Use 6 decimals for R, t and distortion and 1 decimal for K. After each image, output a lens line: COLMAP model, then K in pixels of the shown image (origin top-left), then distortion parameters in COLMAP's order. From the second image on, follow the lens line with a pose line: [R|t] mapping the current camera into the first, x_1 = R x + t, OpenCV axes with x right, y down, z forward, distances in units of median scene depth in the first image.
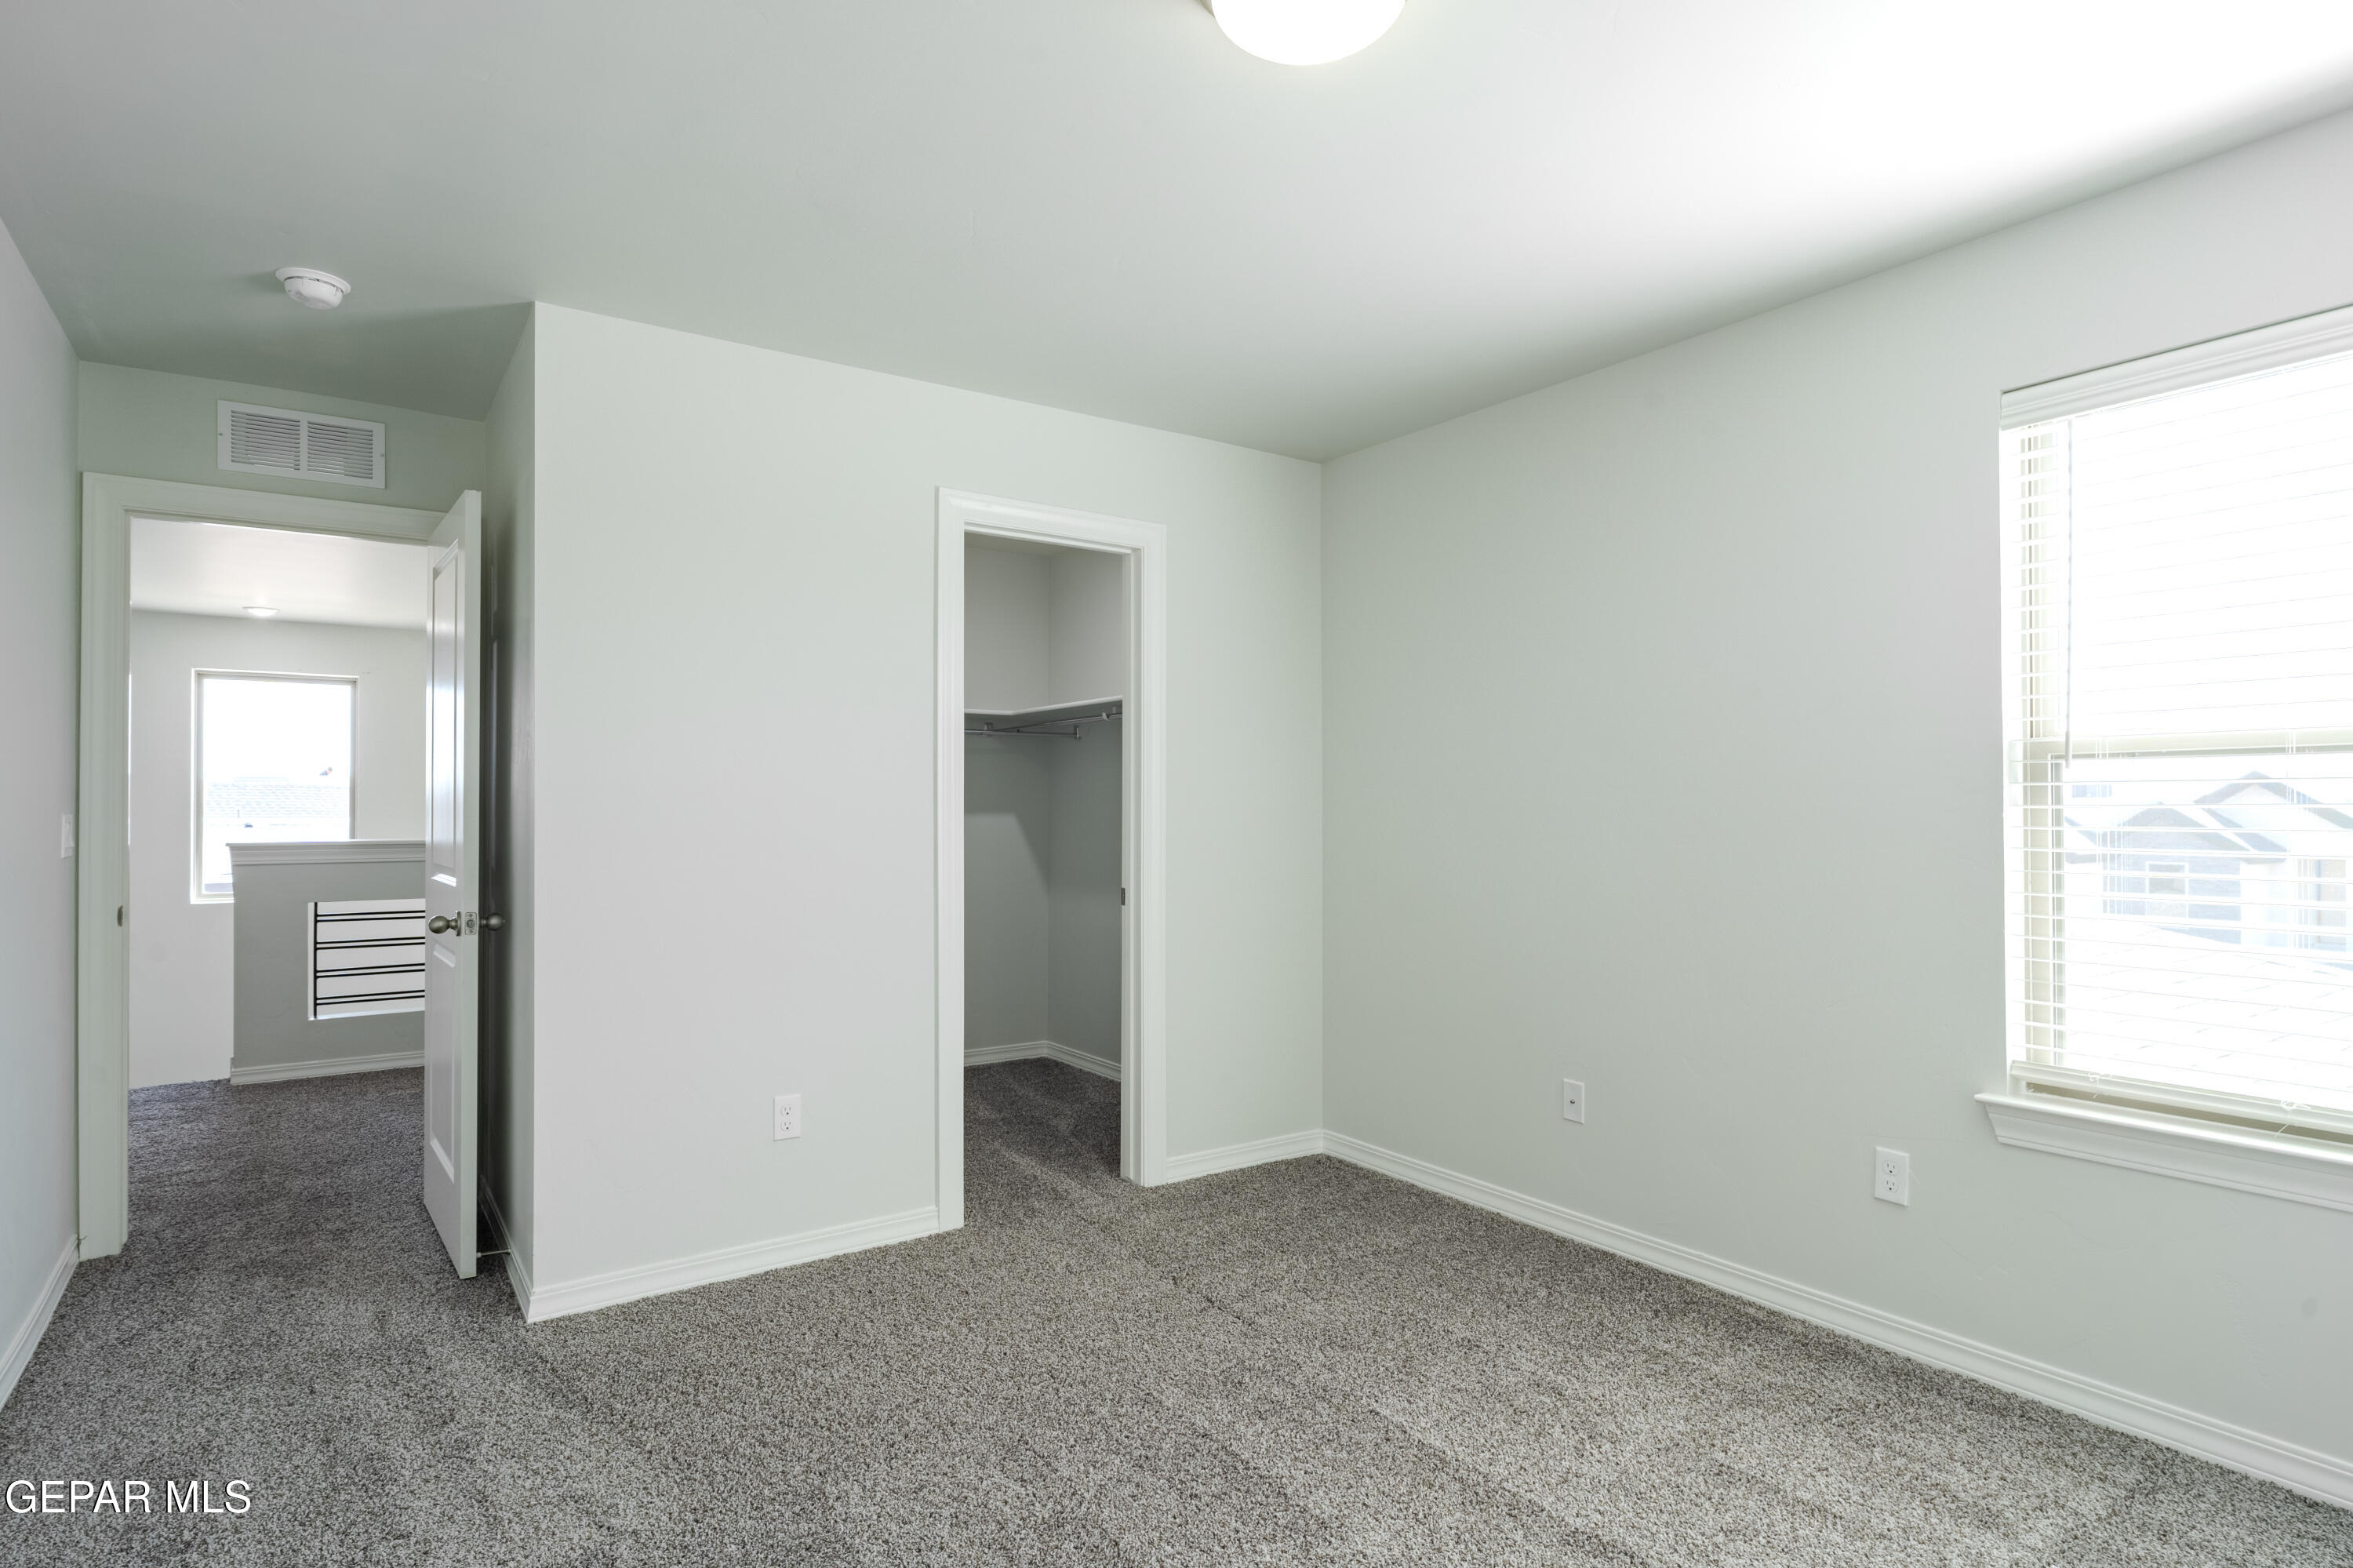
lens RADIAL K [[1231.7, 0, 1173.6], [0, 1231.7, 774.1], [0, 0, 1]] dist [-0.002814, 0.000731]
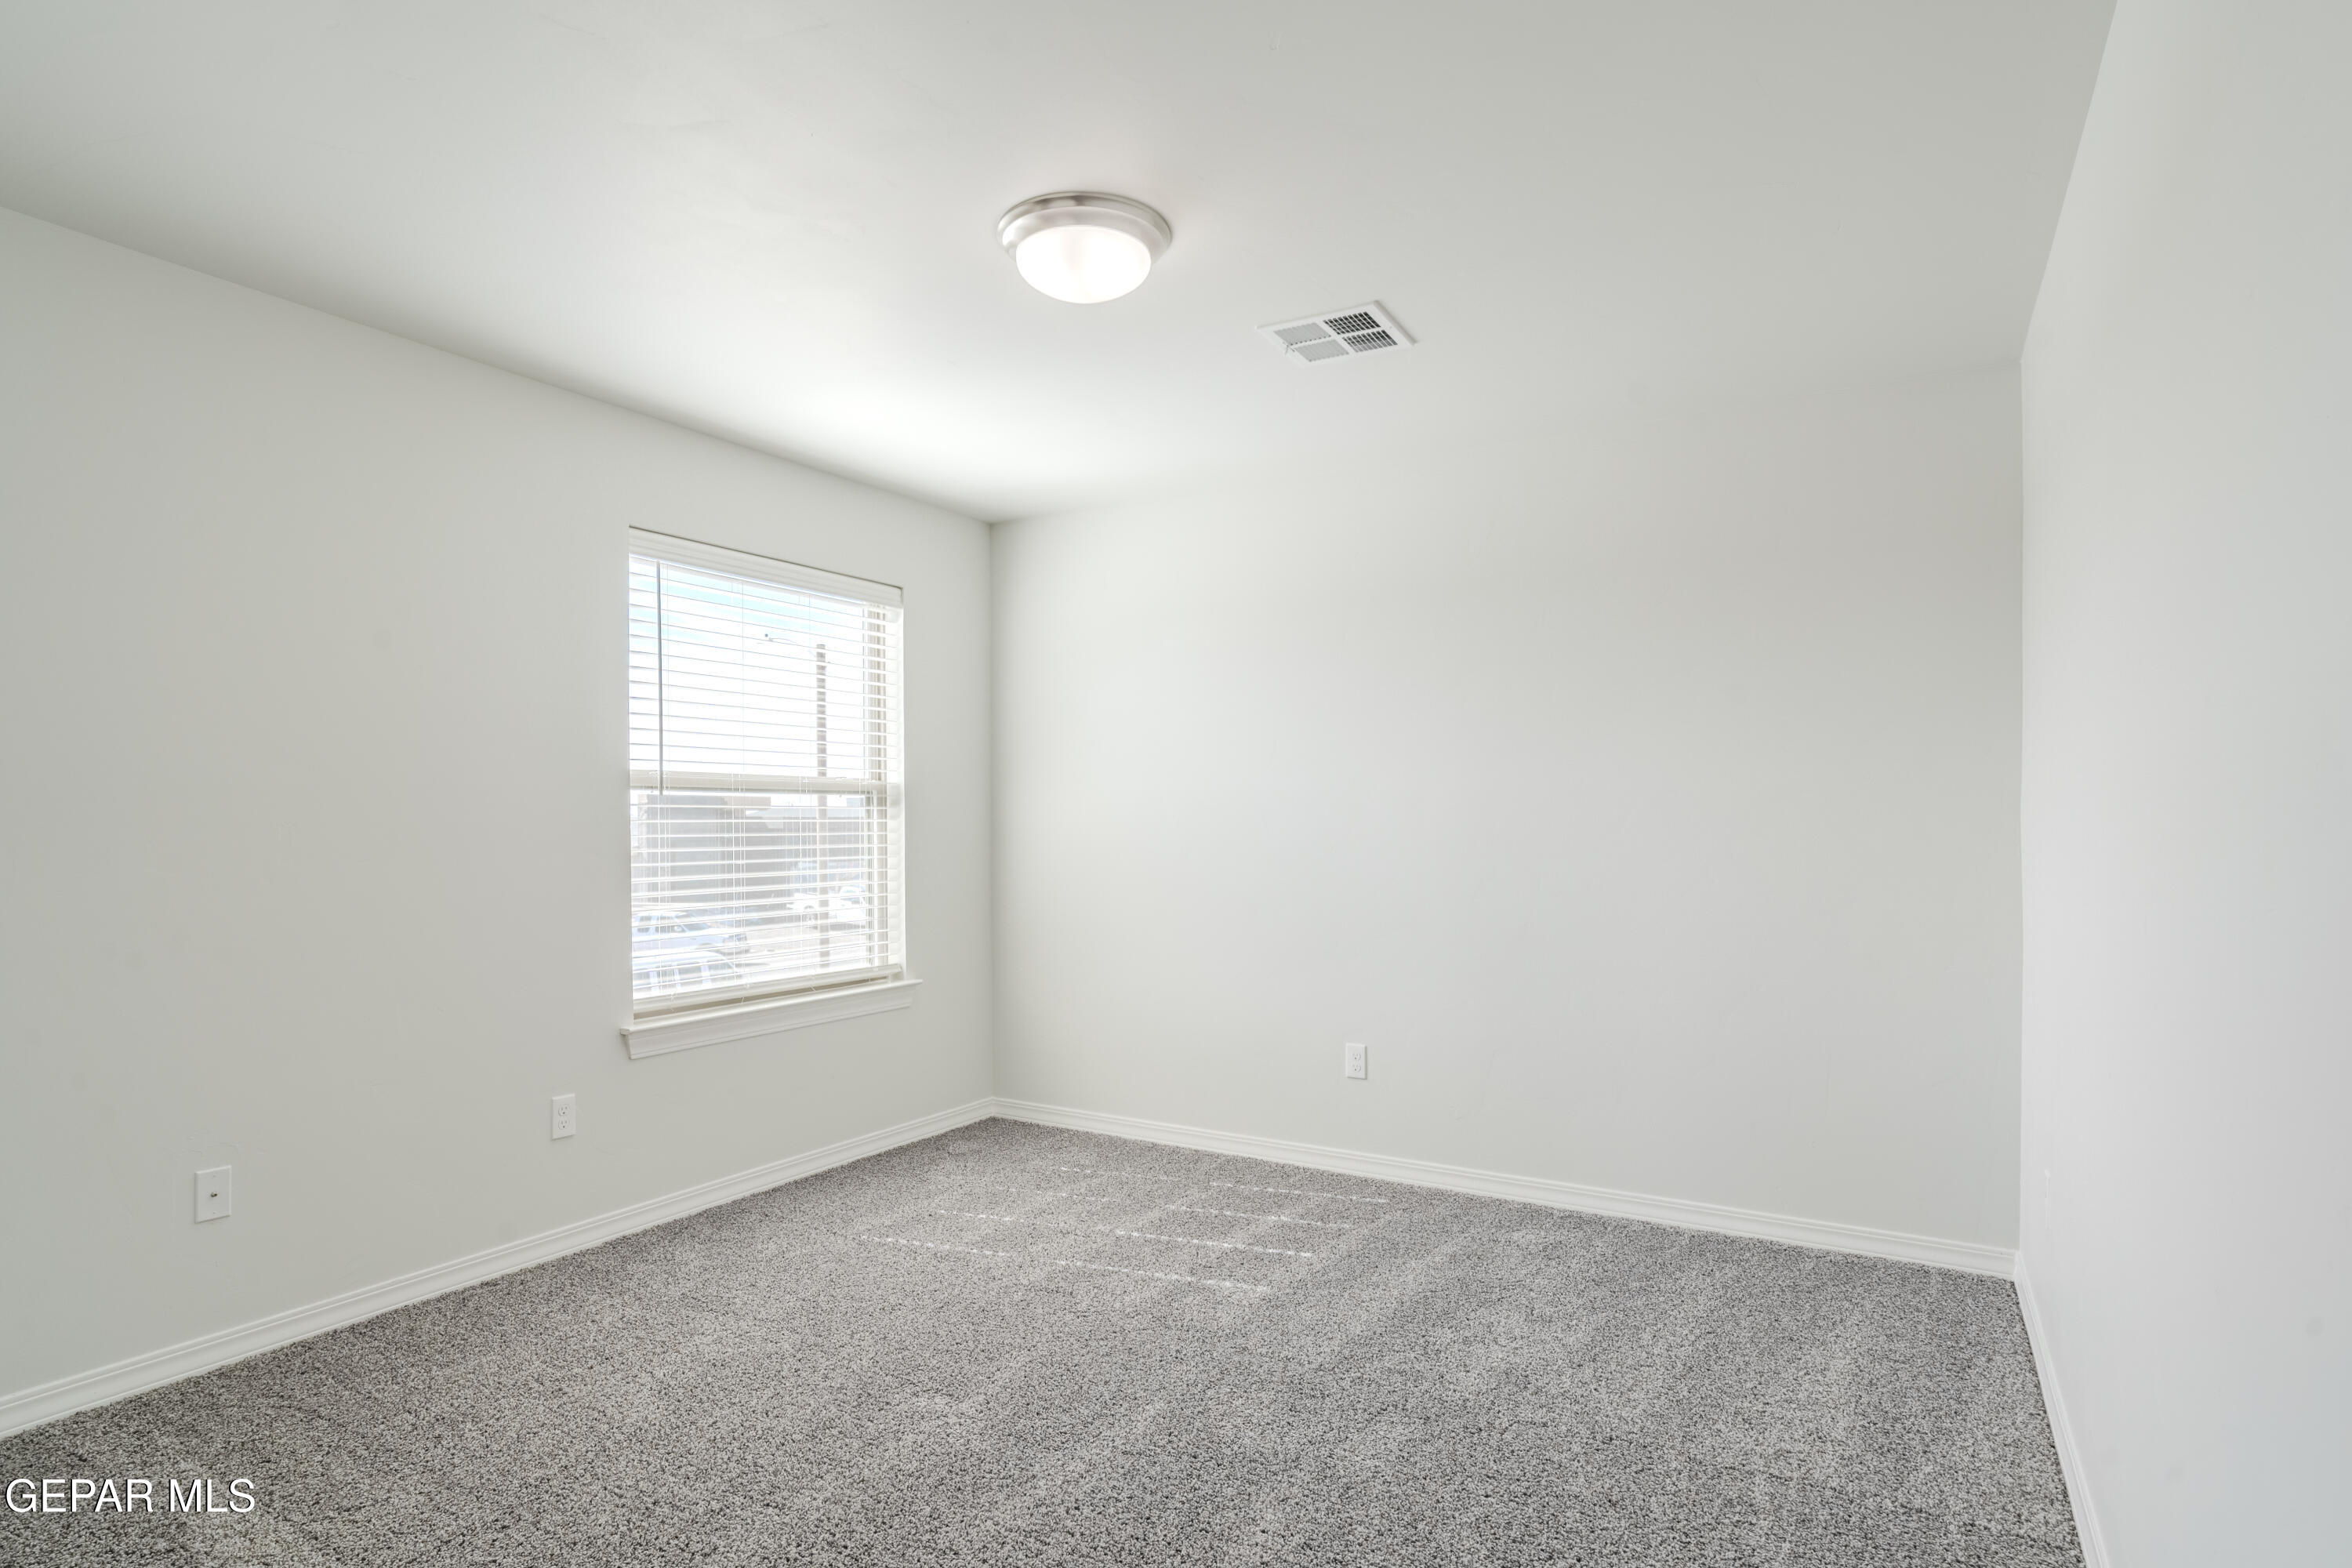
lens RADIAL K [[1231.1, 0, 1173.1], [0, 1231.1, 774.1], [0, 0, 1]] dist [-0.002814, 0.000731]
pose [[-0.447798, 0.041241, 0.893183, -0.878092], [-0.025359, 0.997948, -0.058792, 0.039554], [-0.893775, -0.048977, -0.445833, 1.086598]]
